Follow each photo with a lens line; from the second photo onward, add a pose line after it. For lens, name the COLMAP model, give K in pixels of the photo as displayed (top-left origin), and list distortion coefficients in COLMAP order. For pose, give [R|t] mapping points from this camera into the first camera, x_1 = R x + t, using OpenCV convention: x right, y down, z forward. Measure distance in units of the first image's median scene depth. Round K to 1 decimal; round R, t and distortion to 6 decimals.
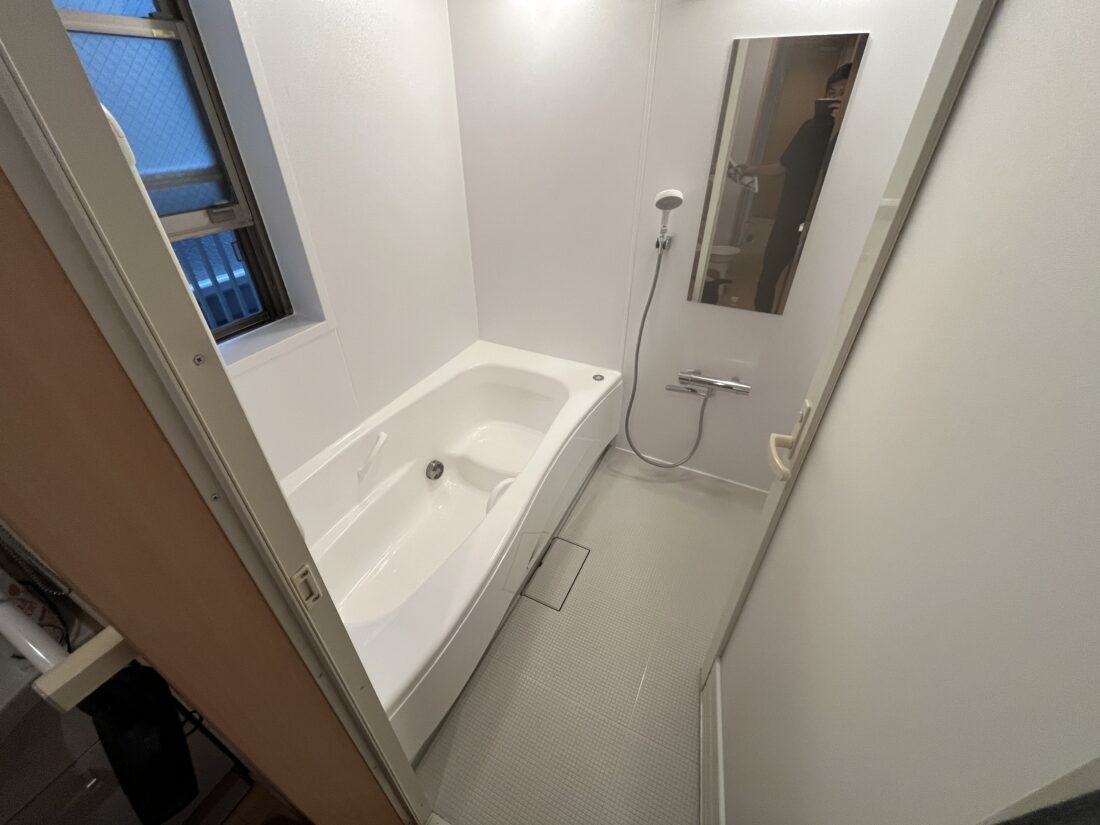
lens RADIAL K [[451.3, 0, 551.1], [0, 451.3, 408.3], [0, 0, 1]] dist [0.002907, -0.000050]
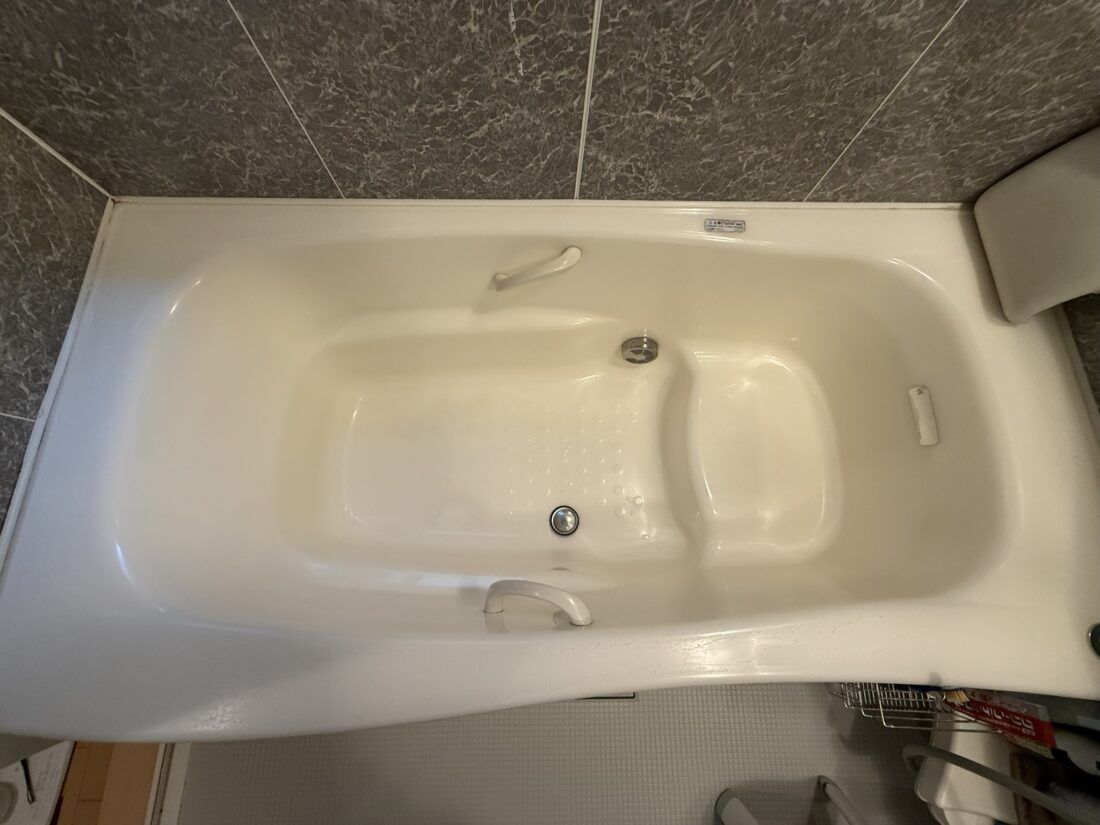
lens RADIAL K [[438.7, 0, 546.0], [0, 438.7, 409.3], [0, 0, 1]] dist [-0.001617, 0.000186]
pose [[0.446516, 0.865909, -0.225446, -0.157794], [-0.520382, 0.456271, 0.721817, -0.187269], [0.727892, -0.204985, 0.654335, 0.694451]]
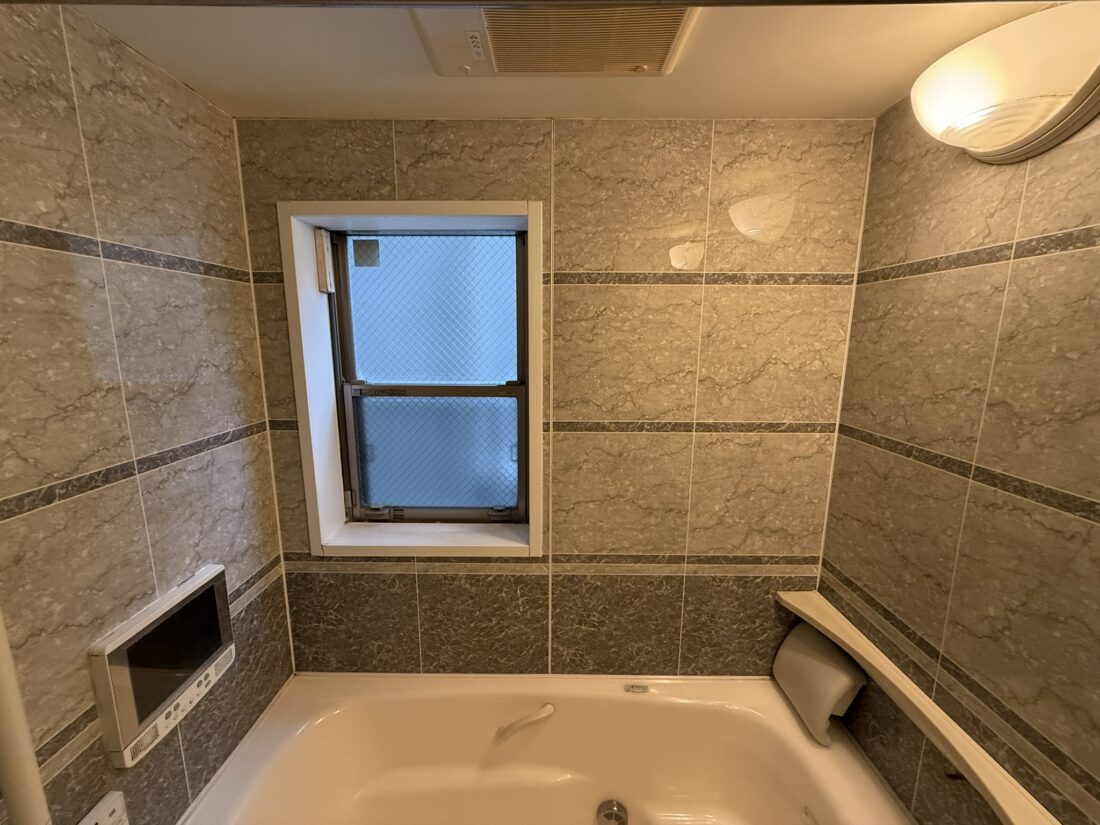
lens RADIAL K [[438.7, 0, 545.7], [0, 438.7, 413.2], [0, 0, 1]] dist [-0.001617, 0.000186]
pose [[0.434182, 0.161323, -0.886262, 0.200041], [-0.513299, 0.852797, -0.096235, -0.303768], [0.740277, 0.496701, 0.453076, 0.447896]]
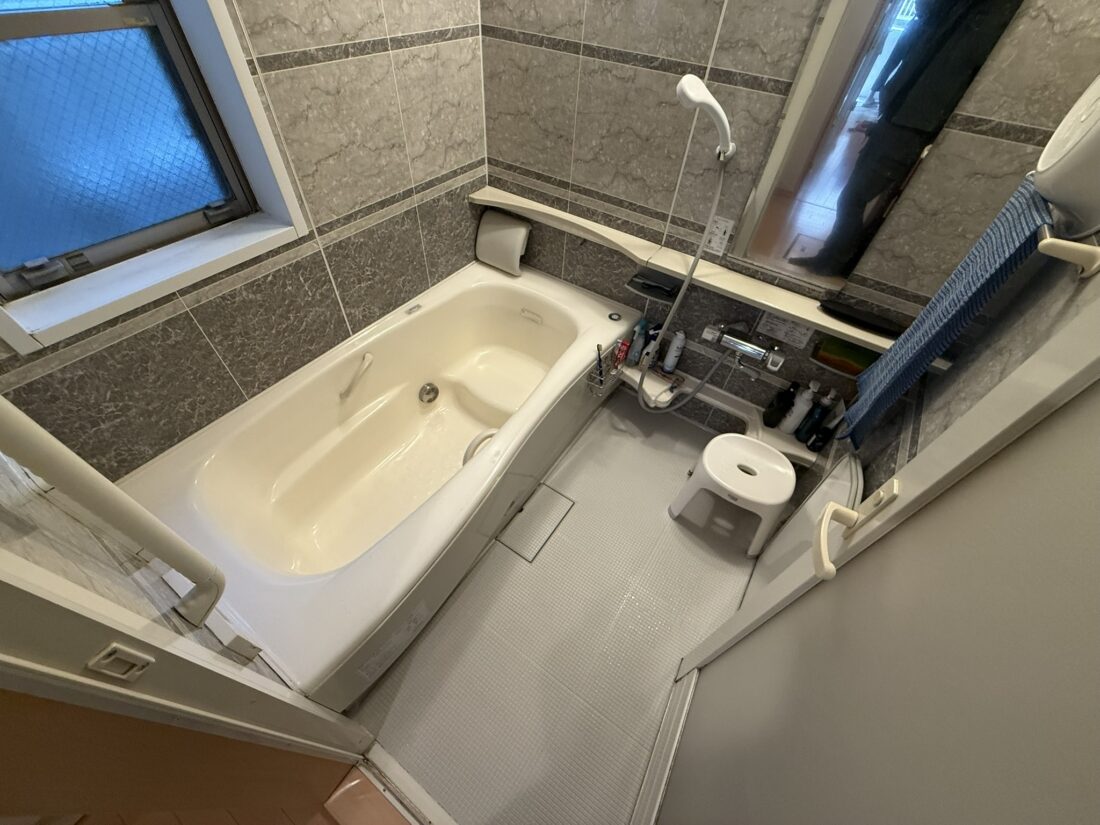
lens RADIAL K [[438.7, 0, 546.1], [0, 438.7, 413.2], [0, 0, 1]] dist [-0.001617, 0.000186]
pose [[0.988871, 0.137987, -0.055628, 0.055764], [-0.120715, 0.962707, 0.242124, -0.096155], [0.086963, -0.232714, 0.968649, 0.140406]]
